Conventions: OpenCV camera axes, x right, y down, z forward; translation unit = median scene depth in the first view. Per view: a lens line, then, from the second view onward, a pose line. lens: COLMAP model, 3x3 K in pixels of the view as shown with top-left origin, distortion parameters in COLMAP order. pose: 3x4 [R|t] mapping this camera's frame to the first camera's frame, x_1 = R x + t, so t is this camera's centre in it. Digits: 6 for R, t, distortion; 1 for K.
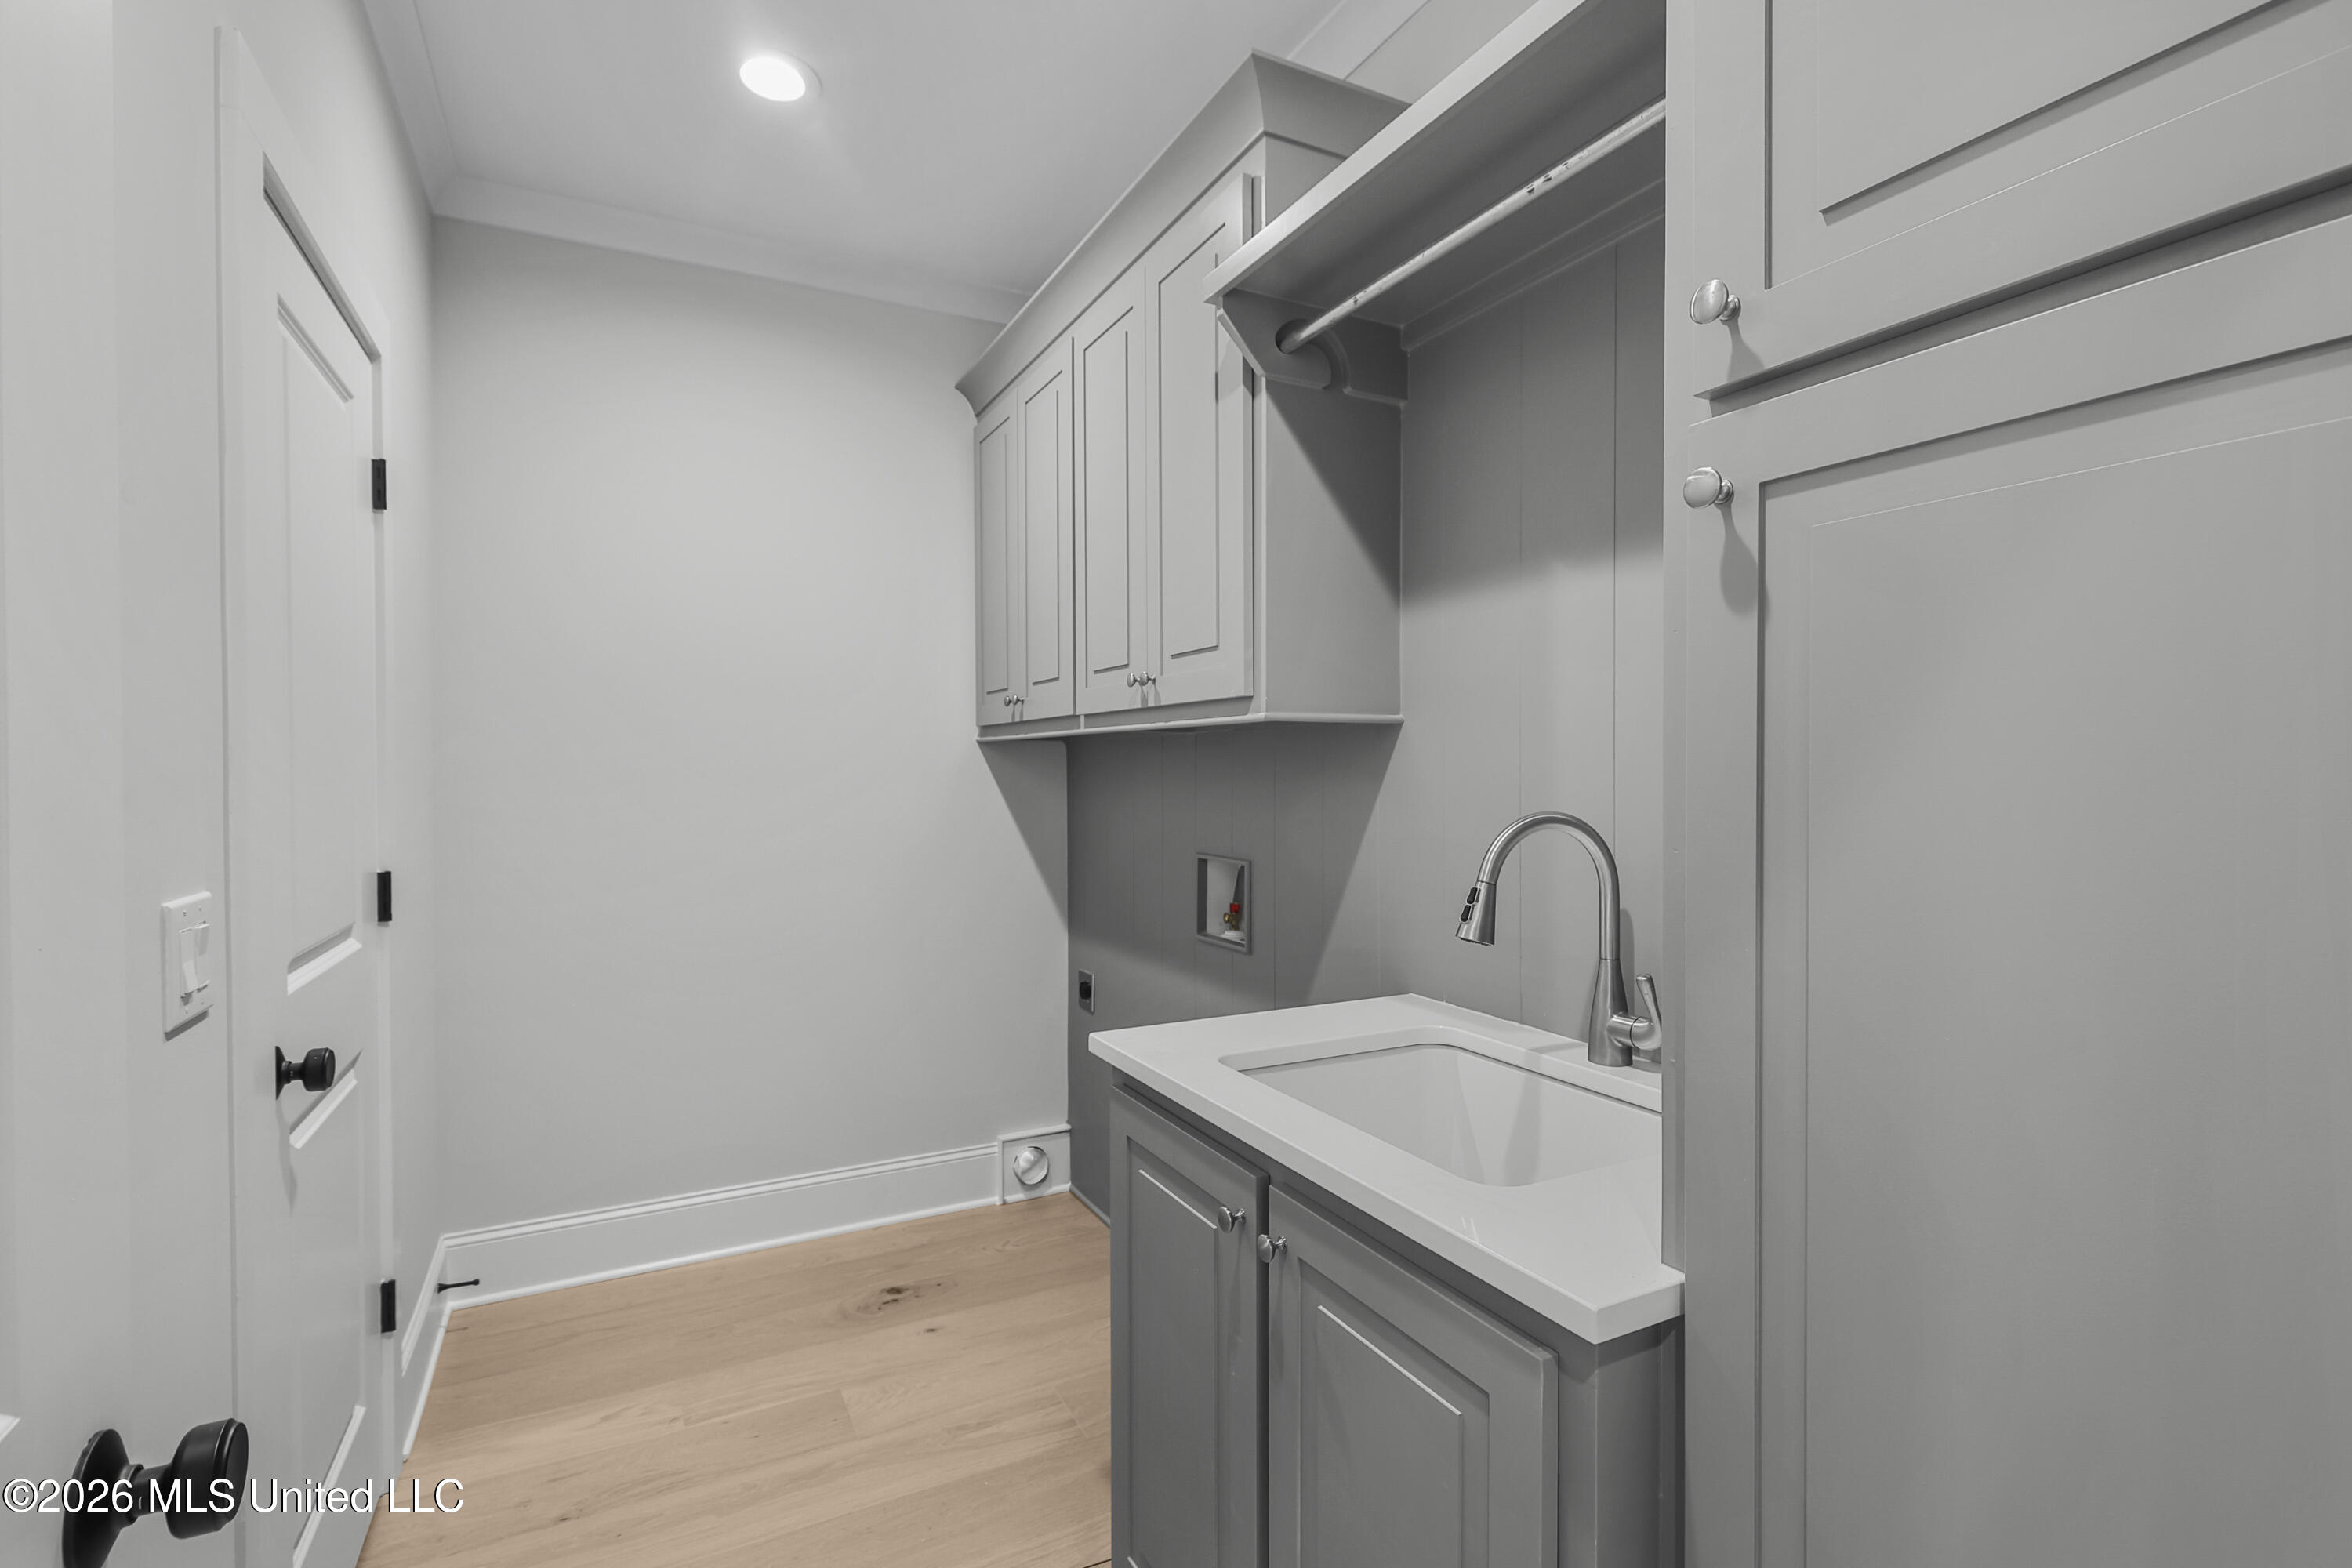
lens RADIAL K [[1073.4, 0, 1181.9], [0, 1073.4, 775.8], [0, 0, 1]] dist [0.001024, -0.000076]
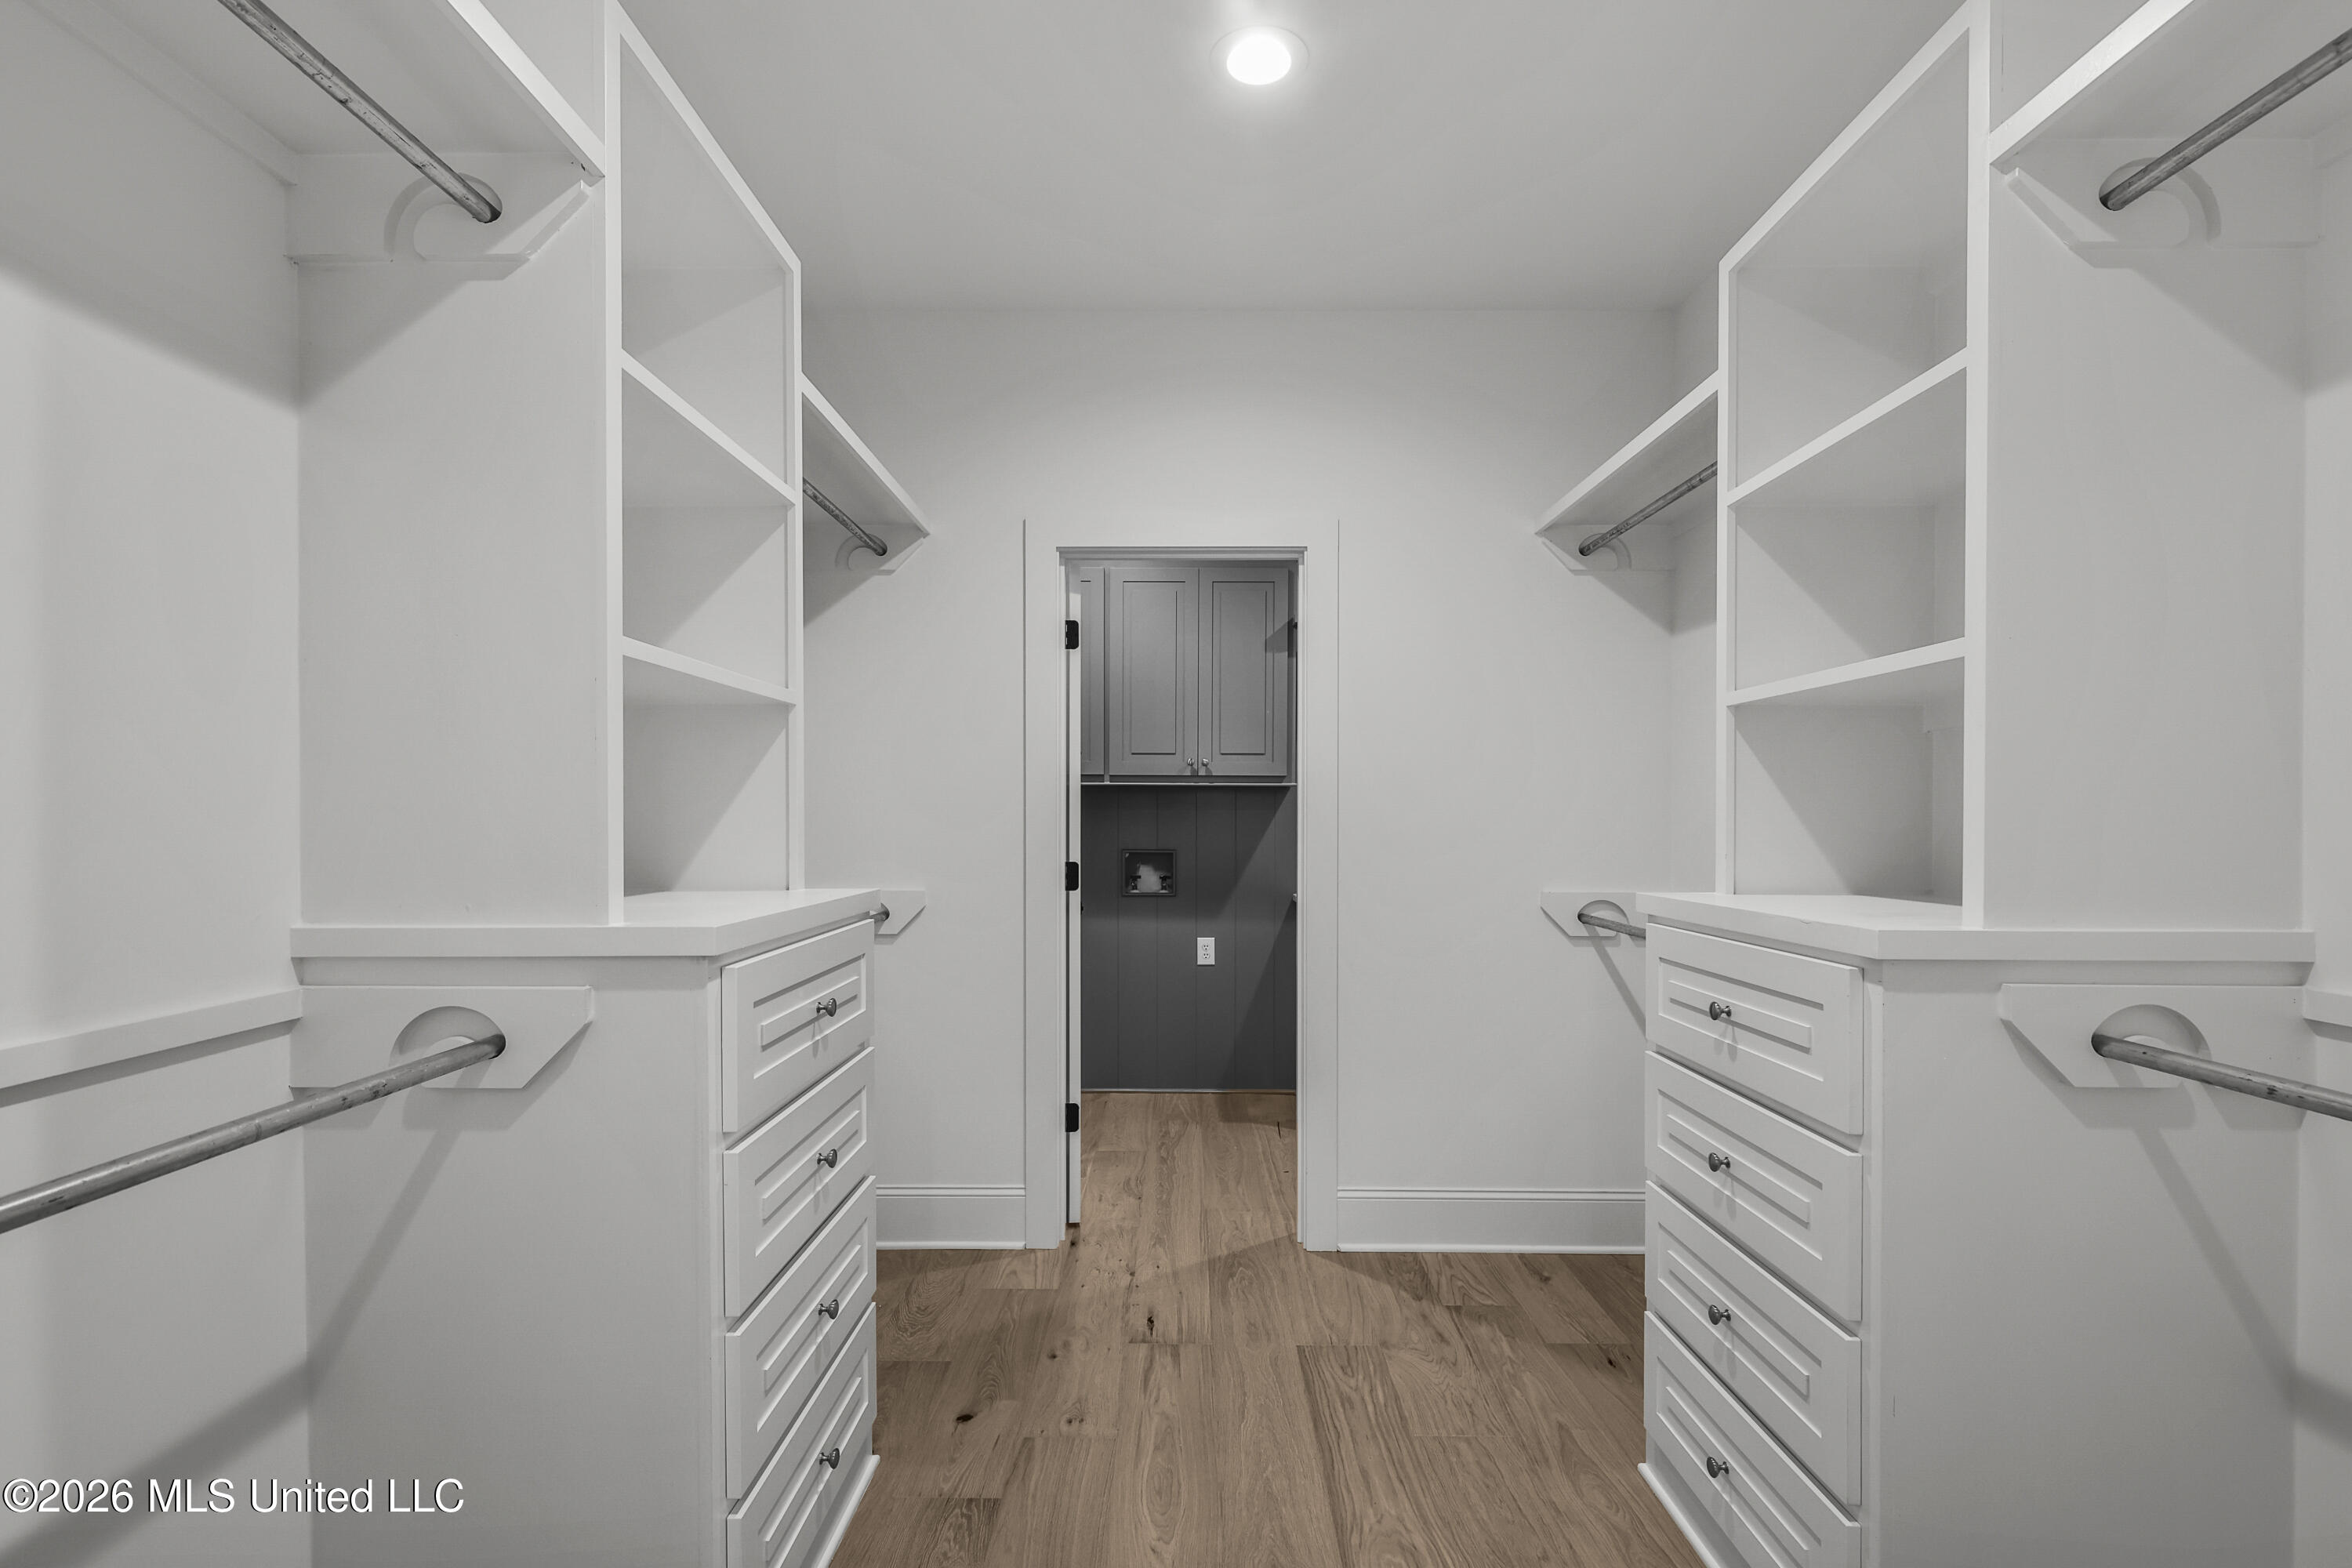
lens RADIAL K [[1073.4, 0, 1175.8], [0, 1073.4, 802.5], [0, 0, 1]] dist [0.001024, -0.000076]
pose [[0.478150, 0.008986, 0.878232, -1.898747], [0.004735, 0.999907, -0.012809, 0.016475], [-0.878265, 0.010283, 0.478063, 0.026629]]
